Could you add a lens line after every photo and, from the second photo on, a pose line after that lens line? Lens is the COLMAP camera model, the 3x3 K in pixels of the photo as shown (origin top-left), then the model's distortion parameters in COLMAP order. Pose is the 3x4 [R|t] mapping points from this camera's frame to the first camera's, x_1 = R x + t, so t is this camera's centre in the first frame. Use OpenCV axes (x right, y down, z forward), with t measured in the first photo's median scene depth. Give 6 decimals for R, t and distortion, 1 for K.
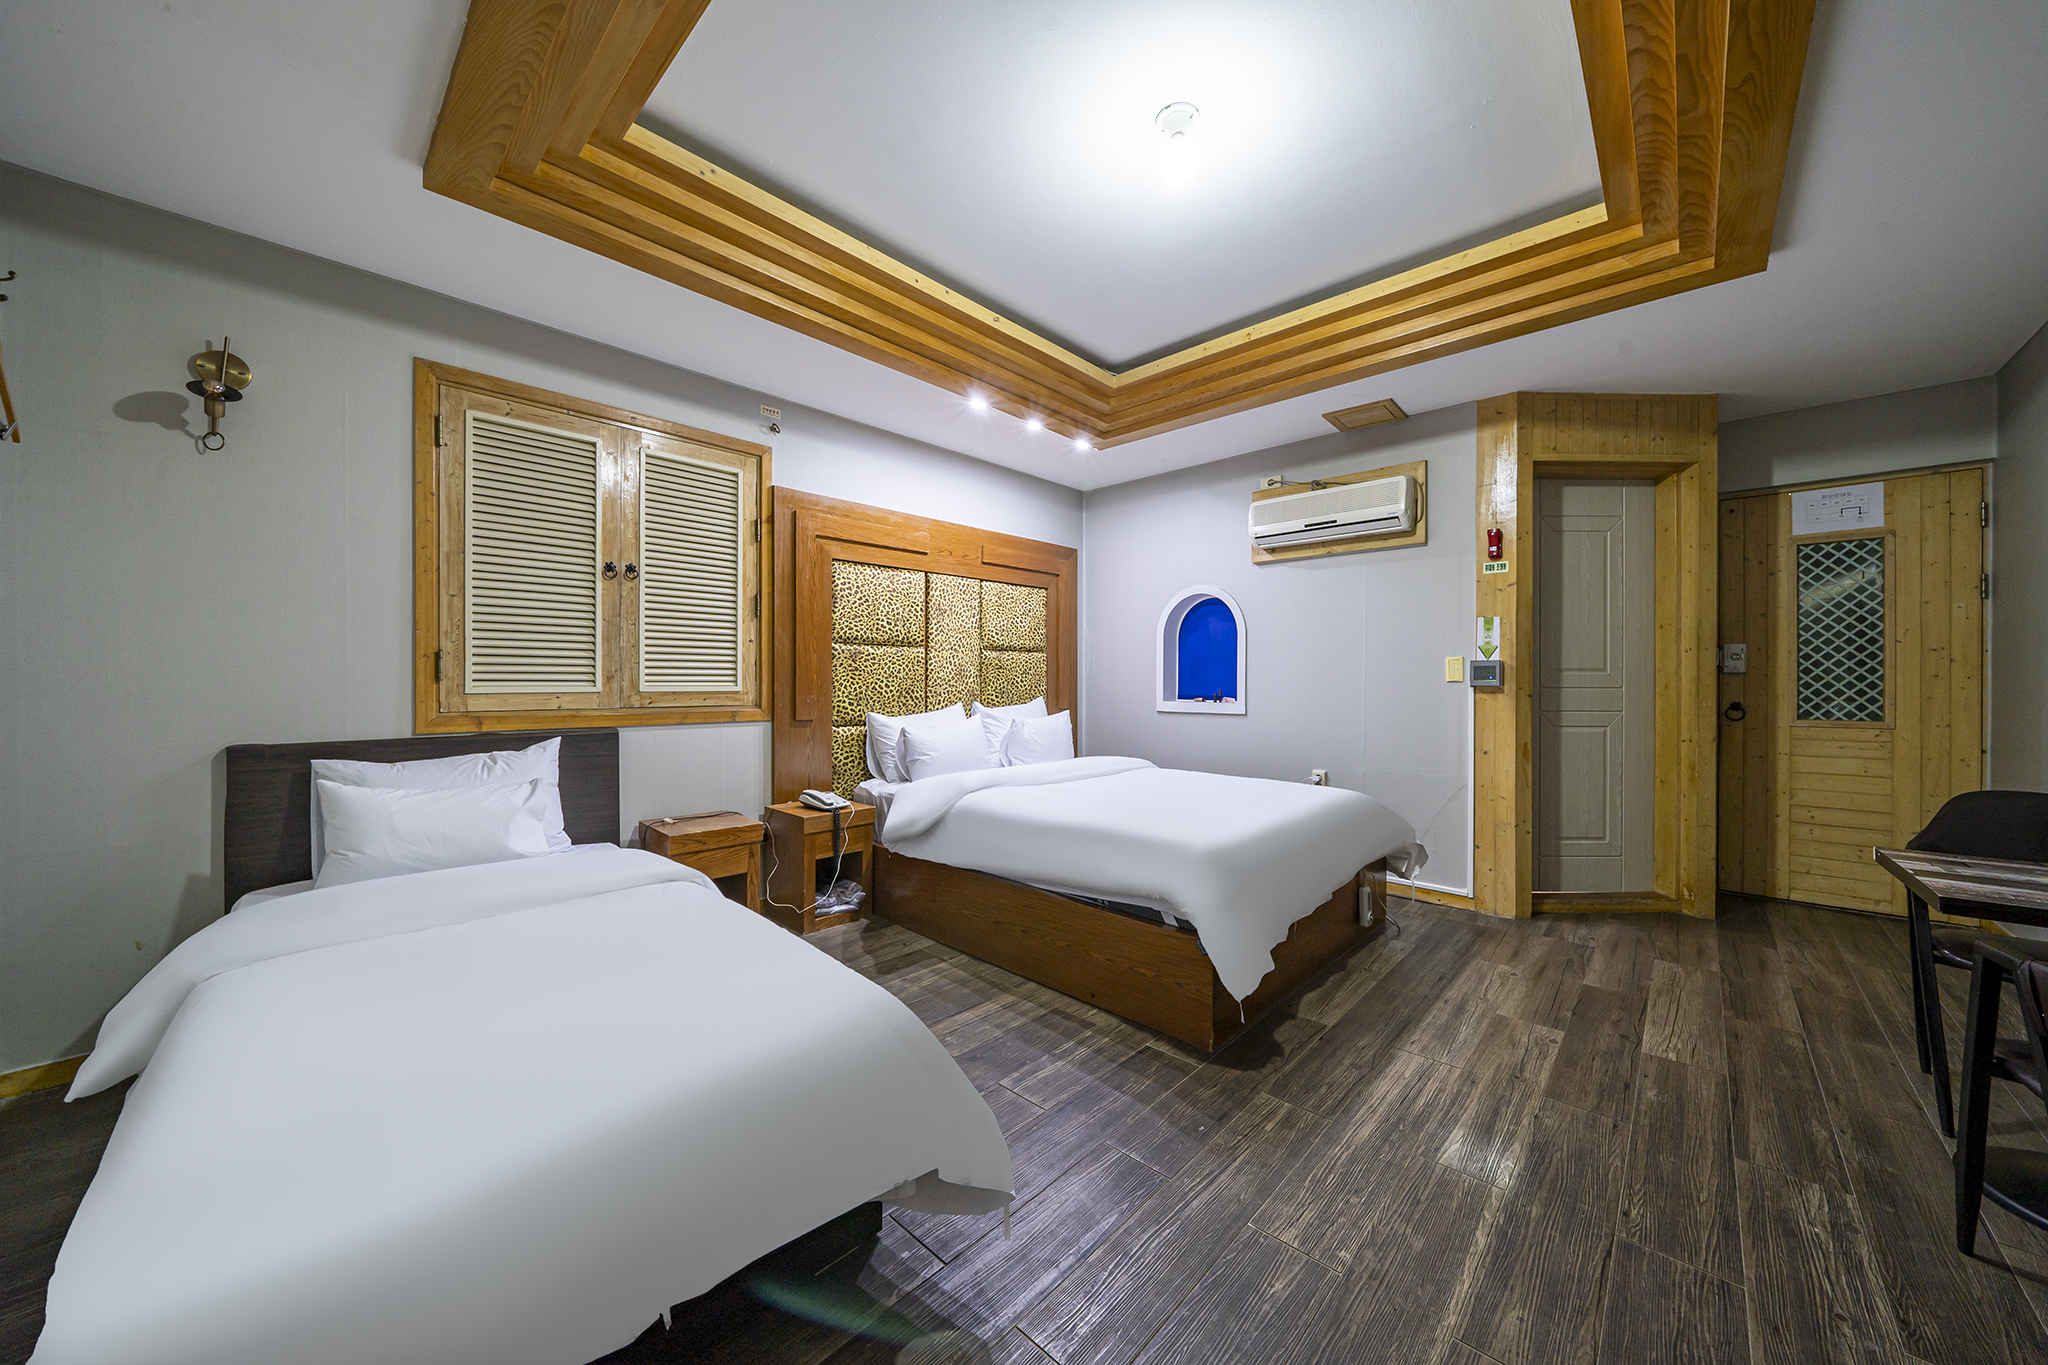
lens RADIAL K [[699.1, 0, 1028.7], [0, 699.1, 684.6], [0, 0, 1]] dist [-0.001849, -0.000112]
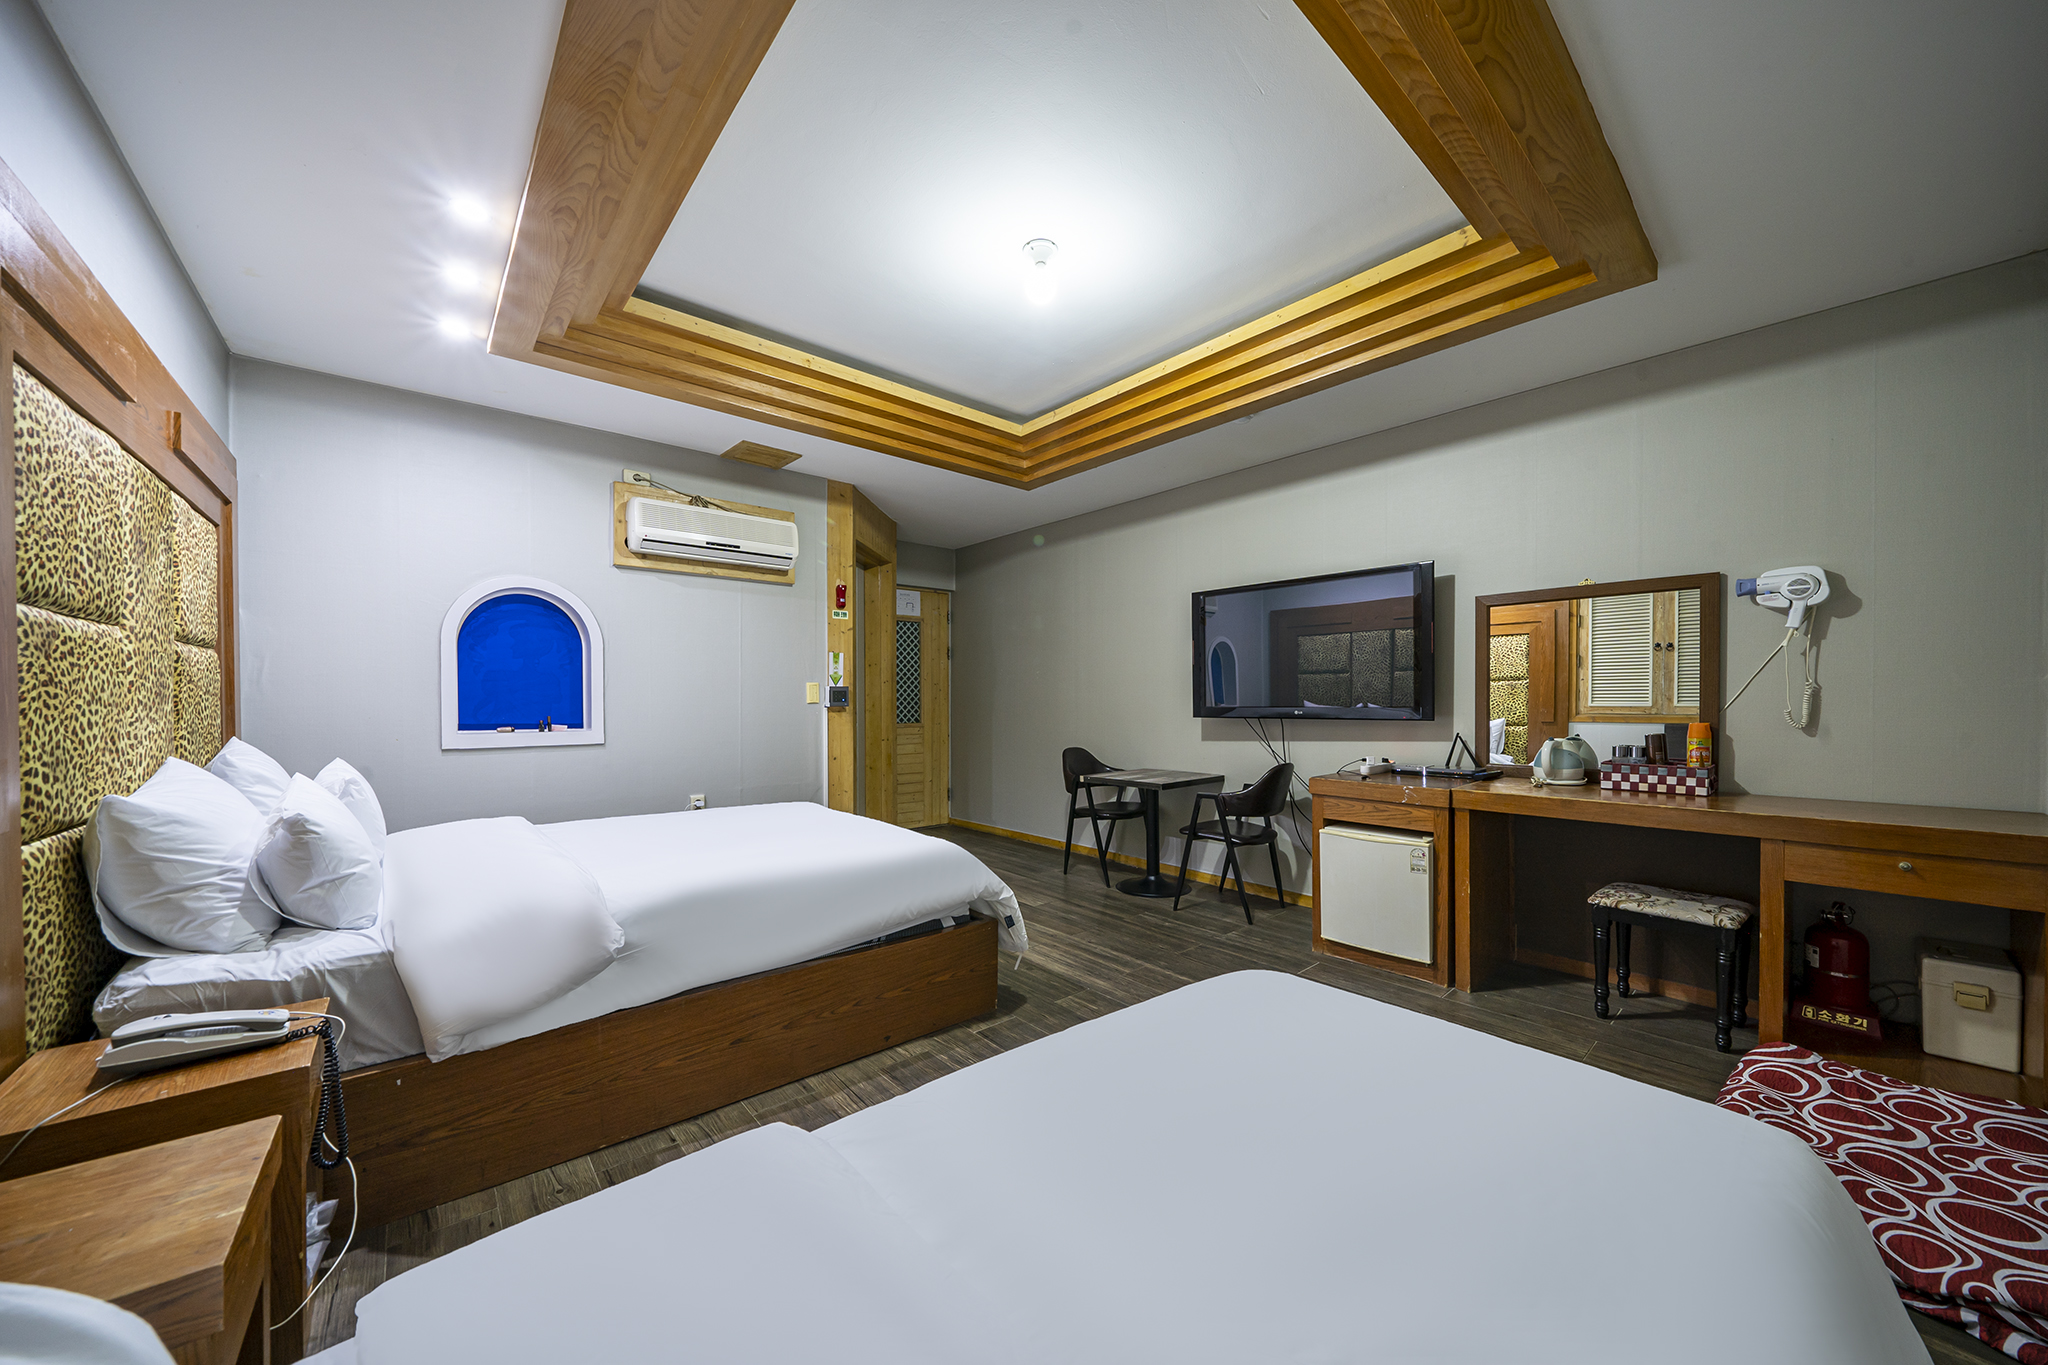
lens RADIAL K [[723.6, 0, 1031.3], [0, 723.6, 702.1], [0, 0, 1]] dist [0.026752, 0.000020]
pose [[0.104894, -0.008163, 0.994450, -0.630471], [0.002740, 0.999965, 0.007920, -0.015521], [-0.994480, 0.001894, 0.104913, 0.505852]]
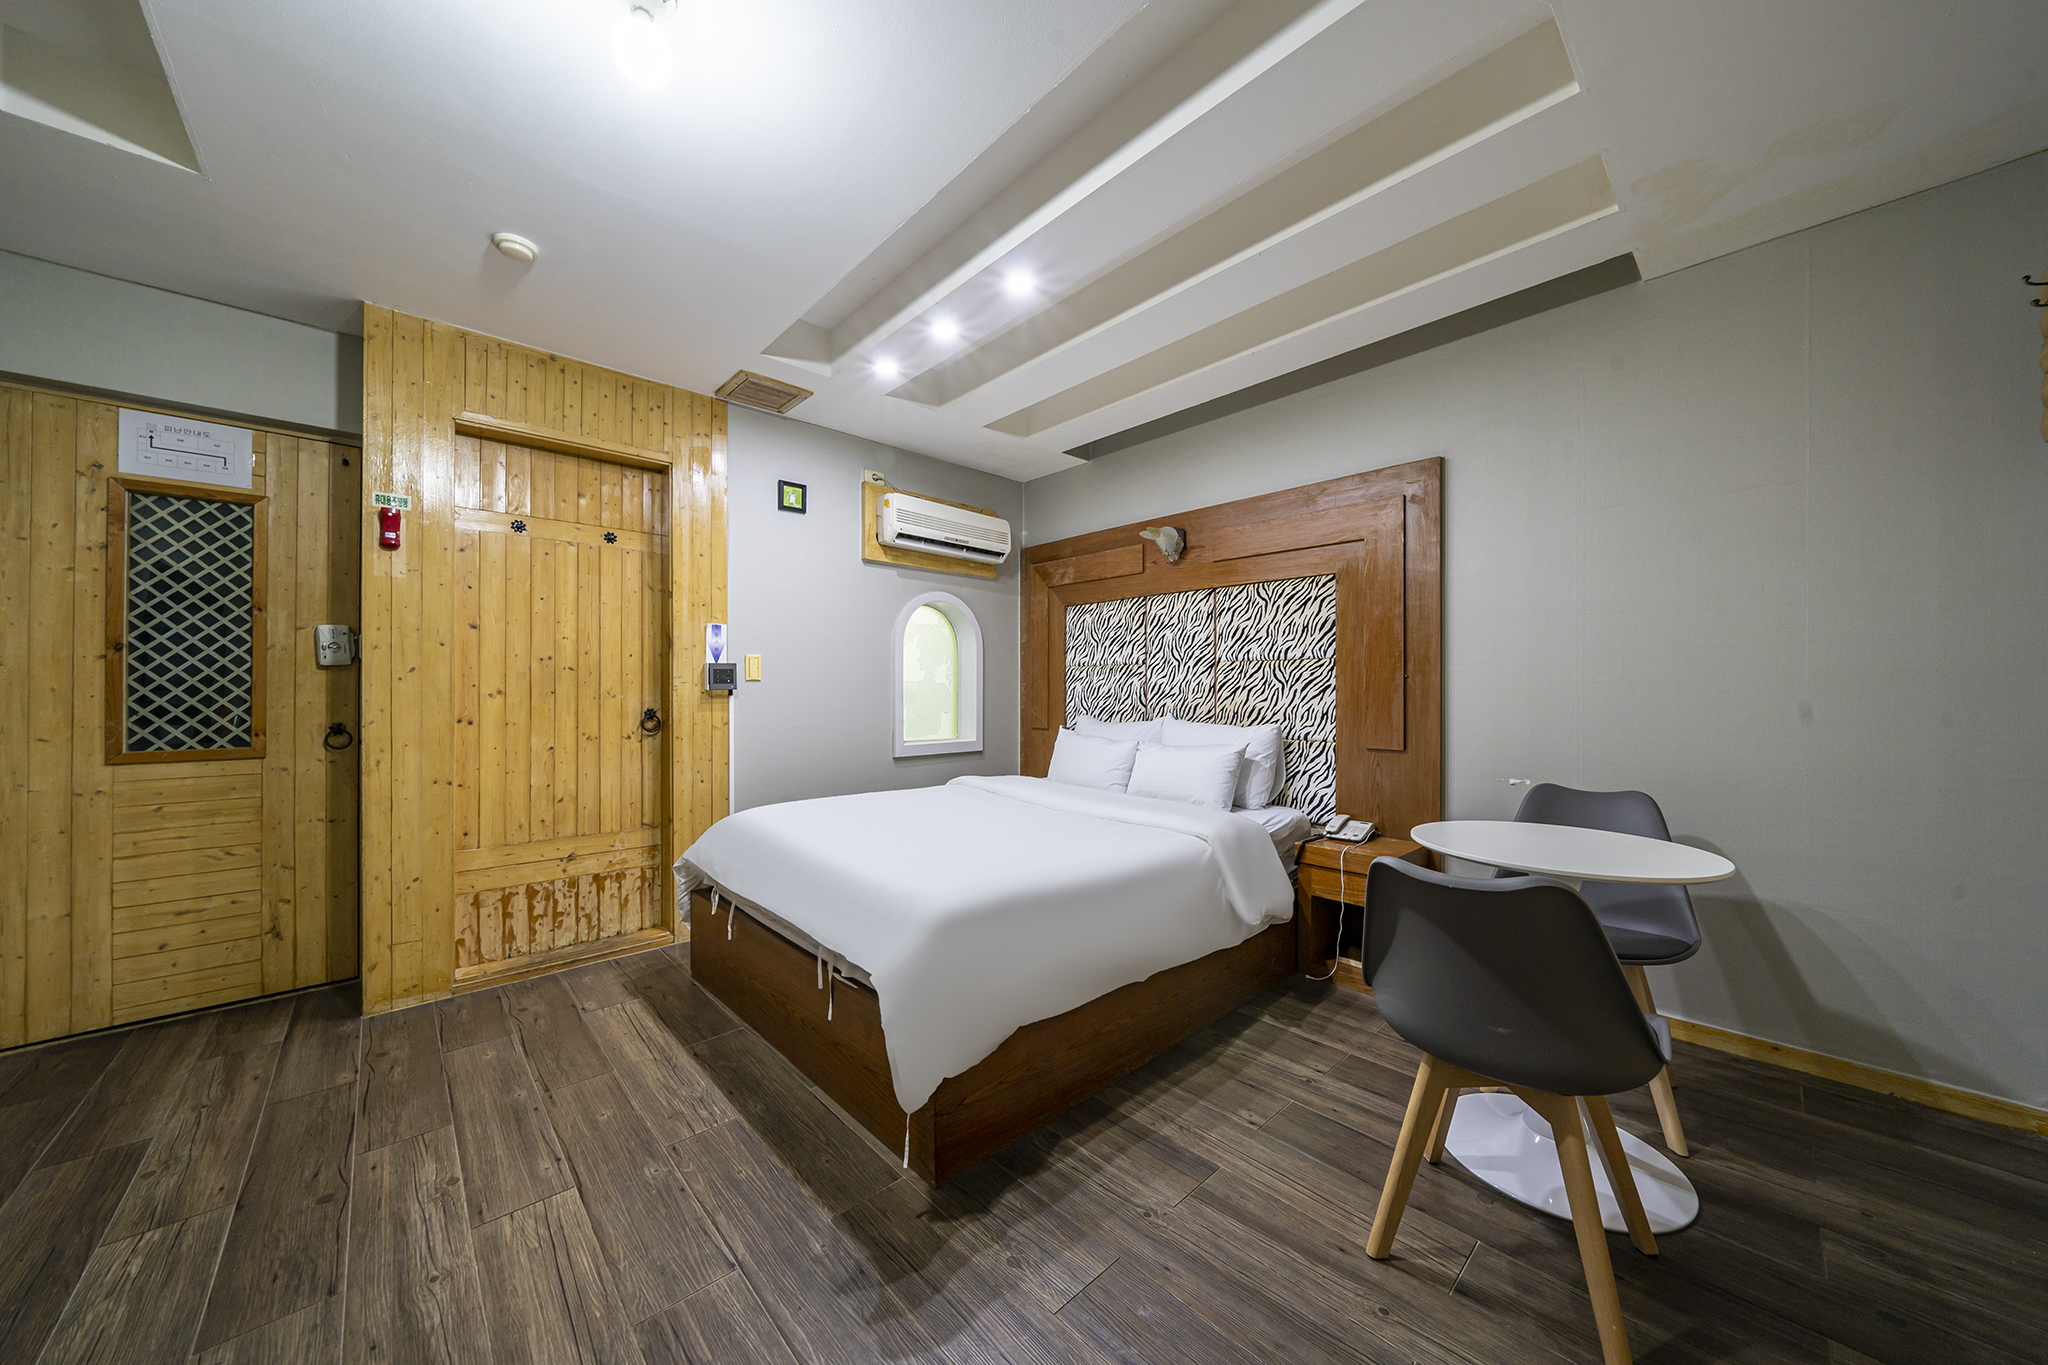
lens RADIAL K [[699.1, 0, 1028.7], [0, 699.1, 684.6], [0, 0, 1]] dist [-0.001849, -0.000112]
pose [[0.080511, -0.000931, 0.996753, 0.535353], [0.010934, 0.999940, 0.000051, -0.005921], [-0.996694, 0.010895, 0.080516, 0.100460]]
